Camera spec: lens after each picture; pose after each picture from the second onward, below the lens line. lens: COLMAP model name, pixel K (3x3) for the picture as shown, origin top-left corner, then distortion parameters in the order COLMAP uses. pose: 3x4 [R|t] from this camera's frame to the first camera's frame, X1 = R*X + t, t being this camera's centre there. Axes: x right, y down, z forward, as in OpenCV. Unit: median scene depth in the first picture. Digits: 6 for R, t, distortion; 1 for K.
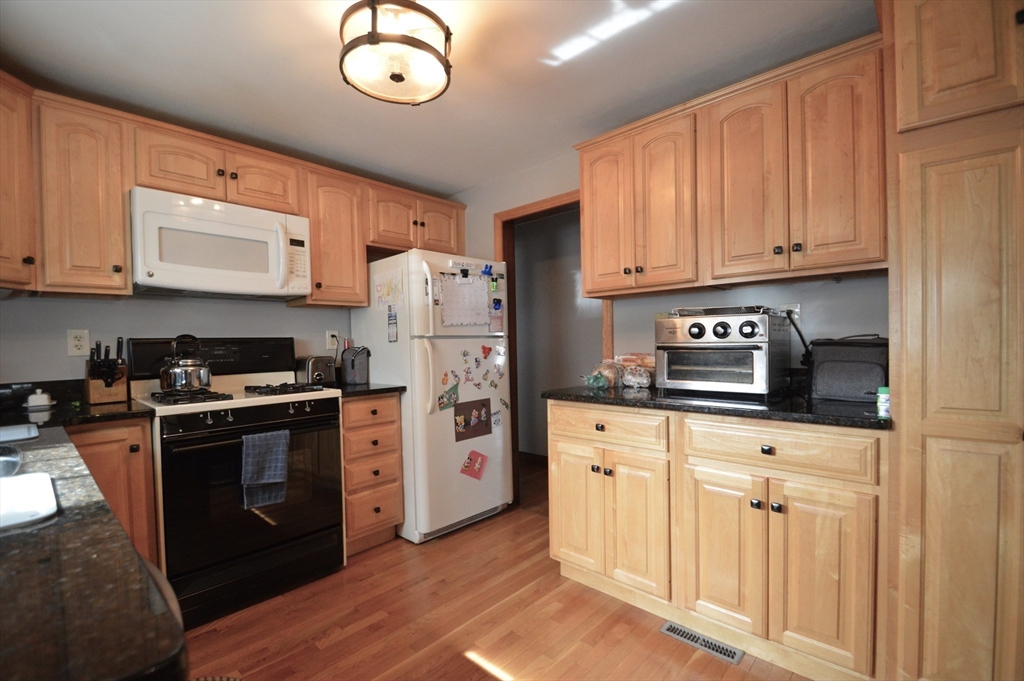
lens RADIAL K [[454.2, 0, 498.8], [0, 454.2, 349.6], [0, 0, 1]] dist [0.009378, -0.014613]
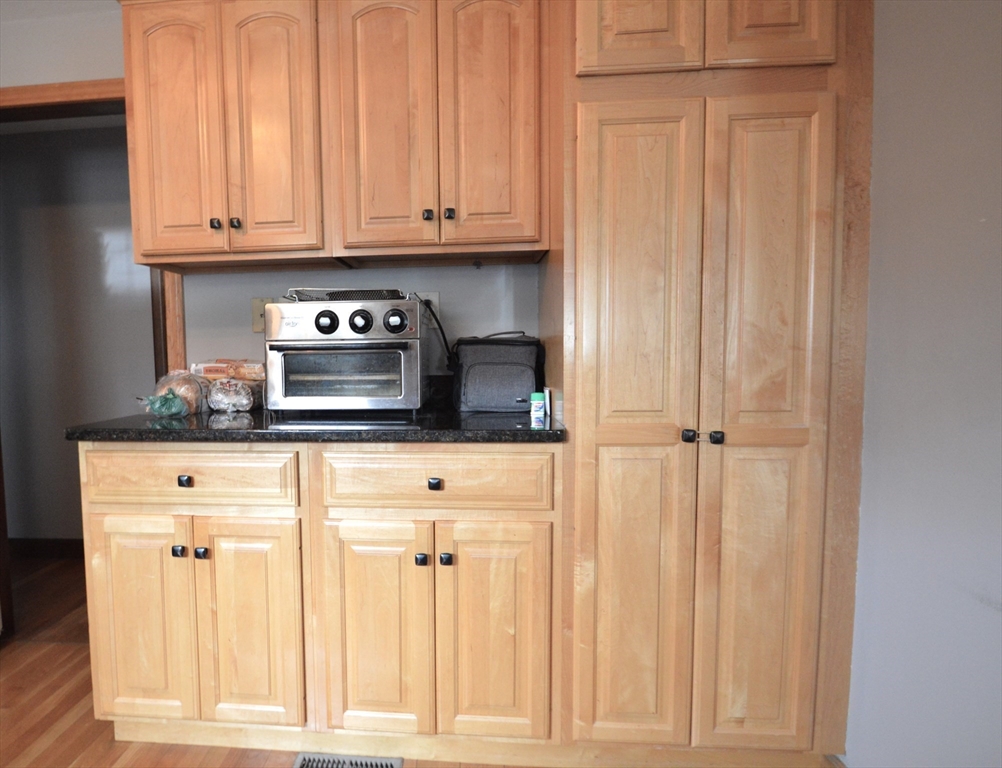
lens RADIAL K [[657.4, 0, 456.3], [0, 657.4, 391.4], [0, 0, 1]] dist [-0.011263, -0.000411]
pose [[0.789482, -0.039923, 0.612473, -0.018555], [0.009416, 0.998553, 0.052952, 0.013672], [-0.613701, -0.036038, 0.788716, 0.124094]]
